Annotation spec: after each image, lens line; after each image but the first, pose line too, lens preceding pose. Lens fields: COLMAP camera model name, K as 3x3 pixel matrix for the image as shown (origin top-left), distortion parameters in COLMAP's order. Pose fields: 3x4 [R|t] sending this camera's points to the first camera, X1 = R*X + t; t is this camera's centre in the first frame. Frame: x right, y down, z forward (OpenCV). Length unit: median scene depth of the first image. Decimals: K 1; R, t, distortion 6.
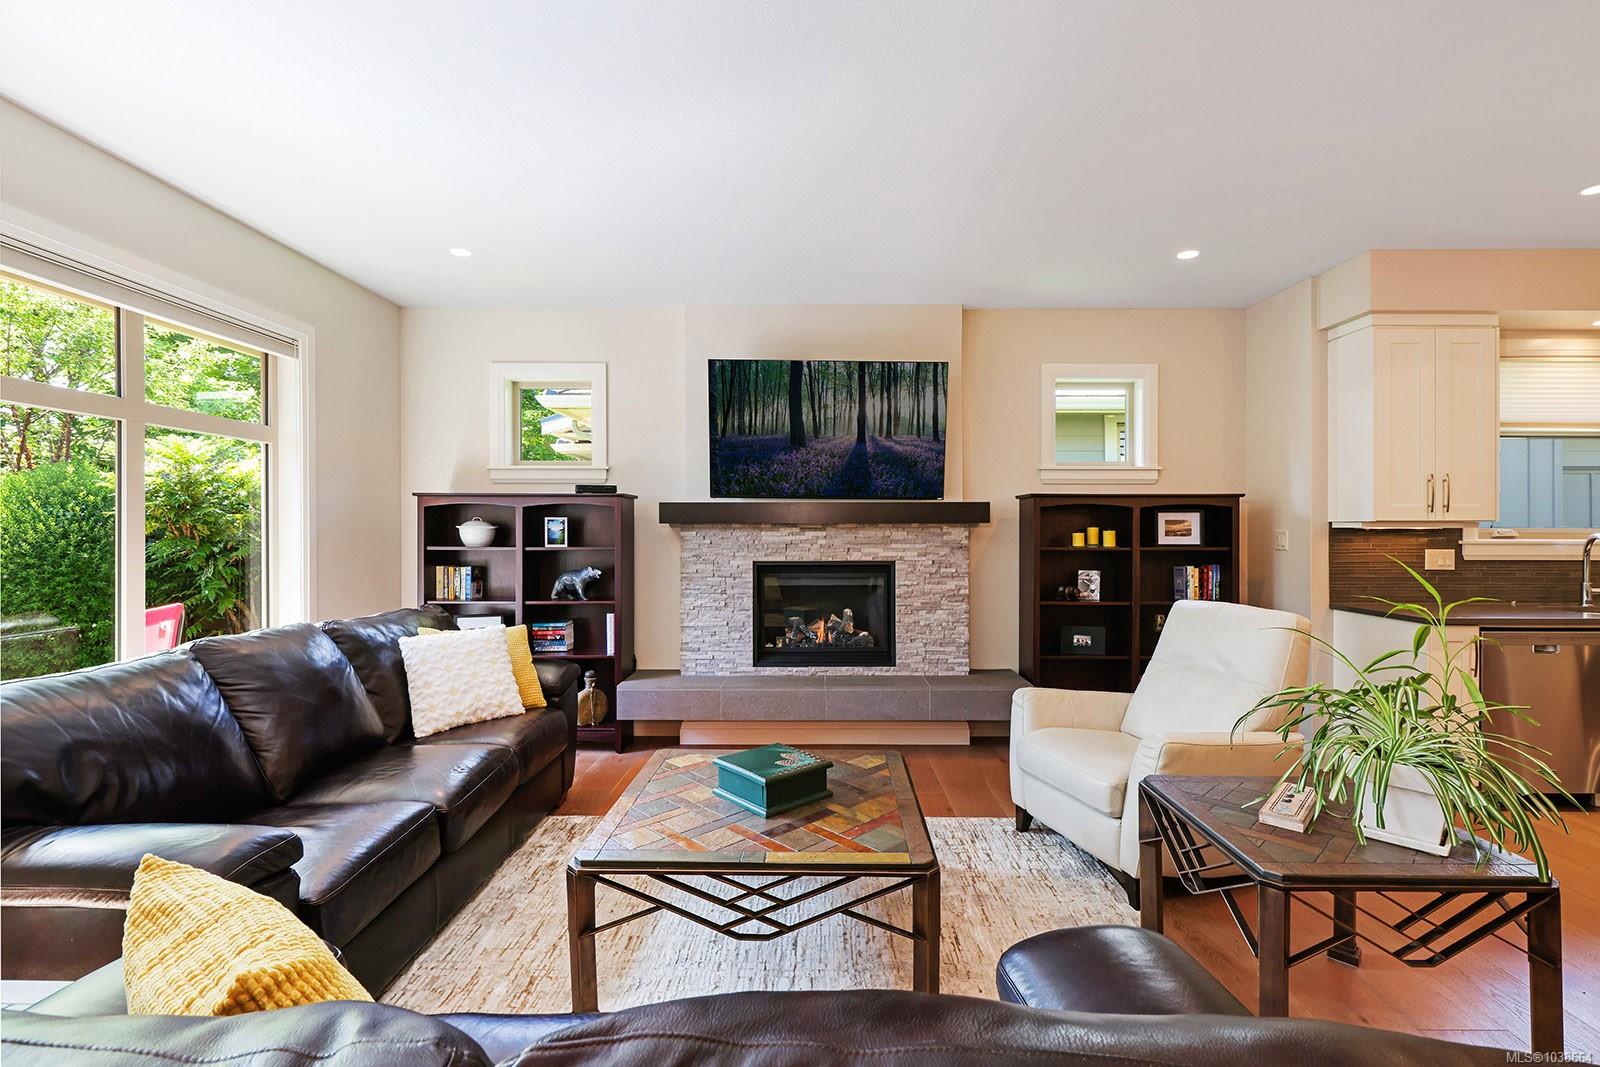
lens RADIAL K [[729.9, 0, 805.9], [0, 729.9, 529.1], [0, 0, 1]] dist [0.016577, 0.000182]
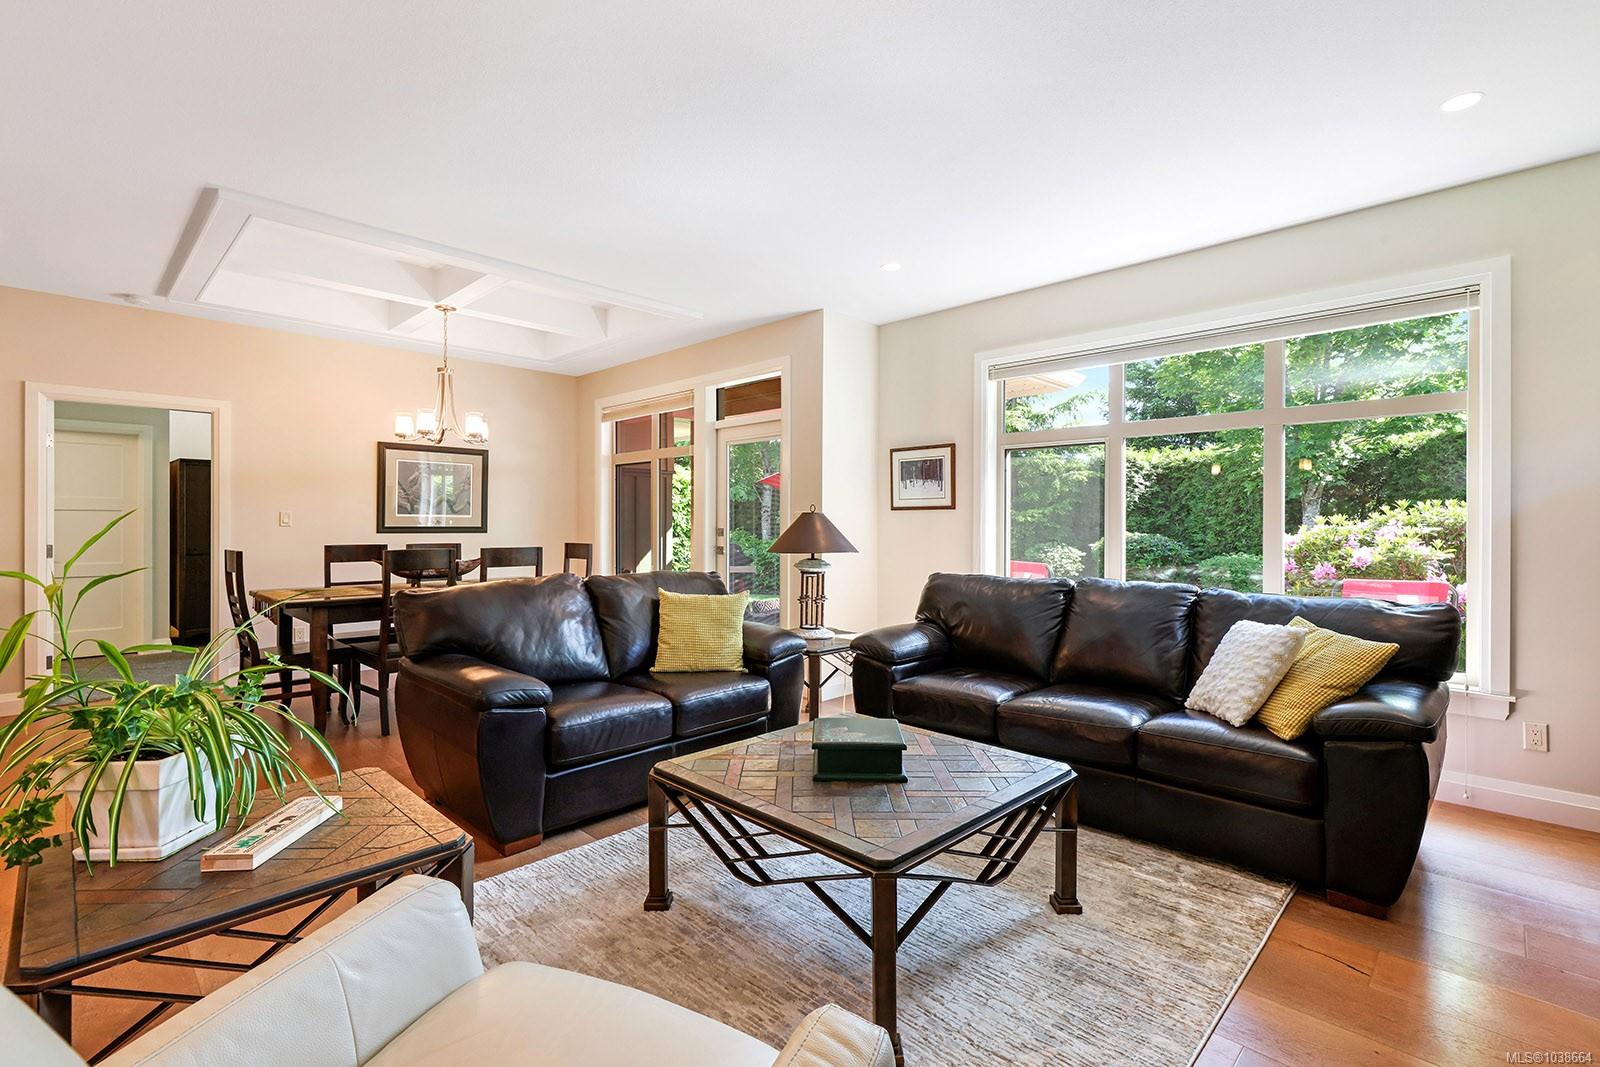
lens RADIAL K [[729.9, 0, 795.2], [0, 729.9, 531.0], [0, 0, 1]] dist [0.016577, 0.000182]
pose [[0.720526, 0.005236, -0.693408, 0.295469], [-0.001092, 0.999979, 0.006416, 0.024655], [0.693427, -0.003866, 0.720516, 0.129896]]
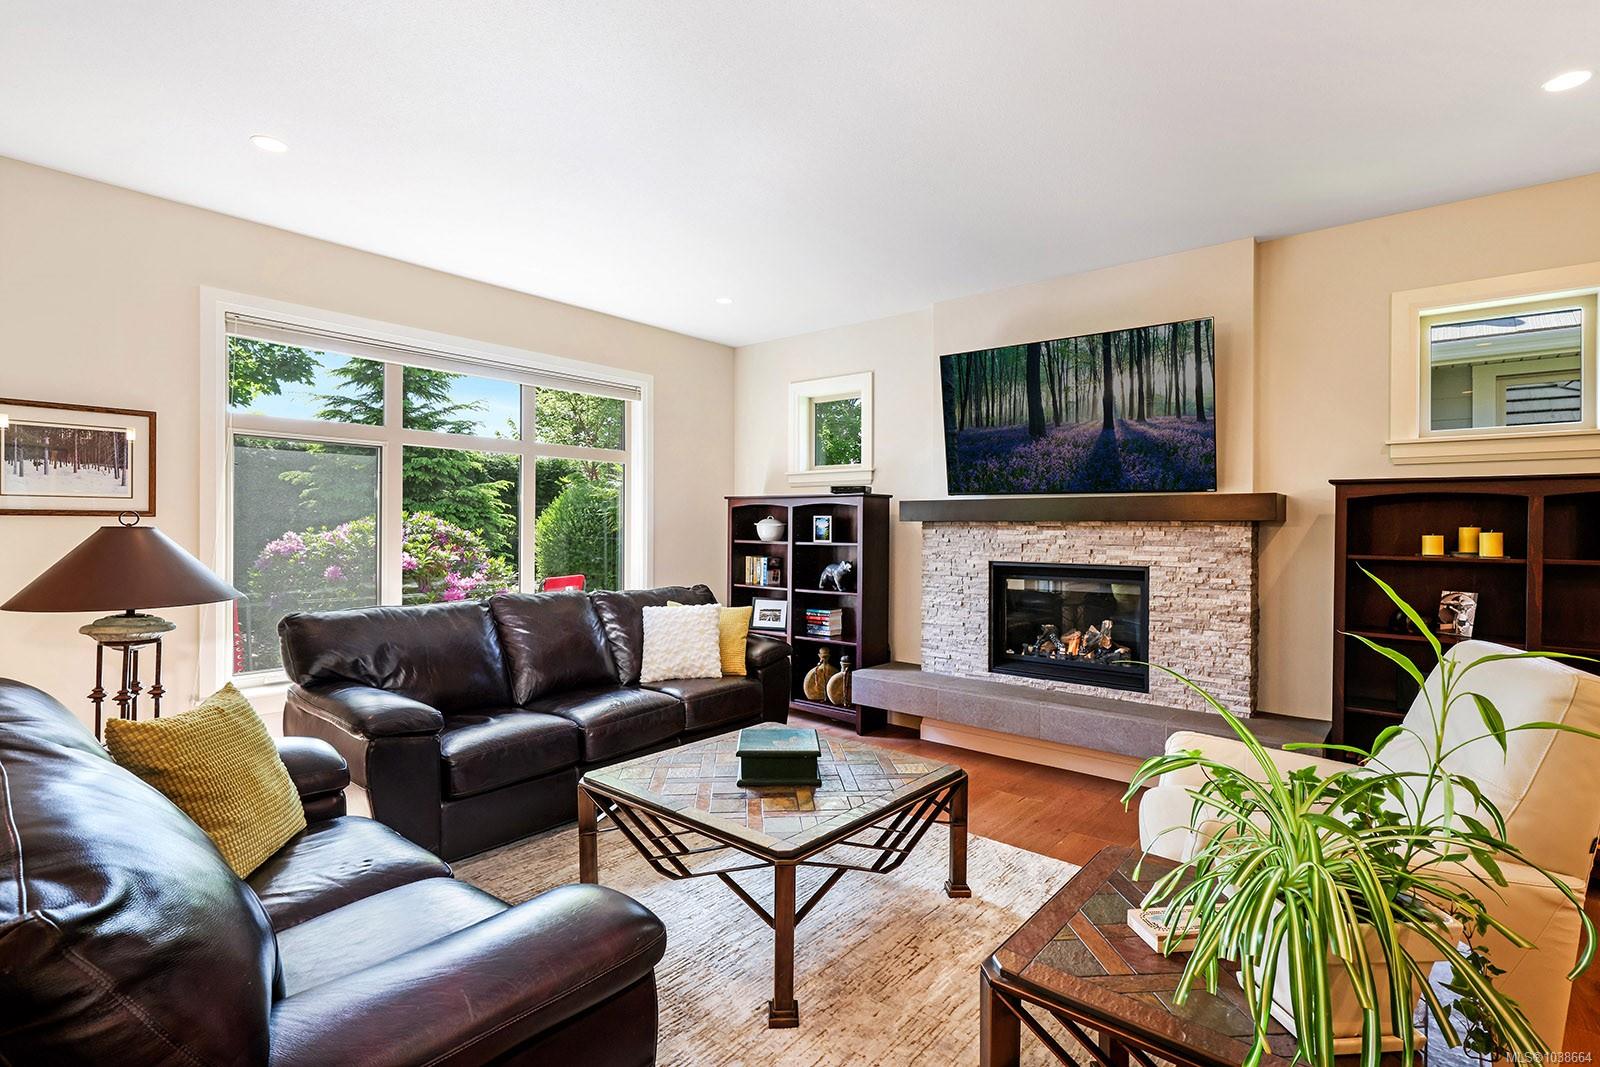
lens RADIAL K [[752.5, 0, 806.6], [0, 752.5, 530.2], [0, 0, 1]] dist [0.002247, -0.000159]
pose [[0.775422, 0.007822, -0.631395, 0.362347], [-0.007459, 0.999967, 0.003227, 0.002453], [0.631400, 0.002207, 0.775454, 0.090292]]
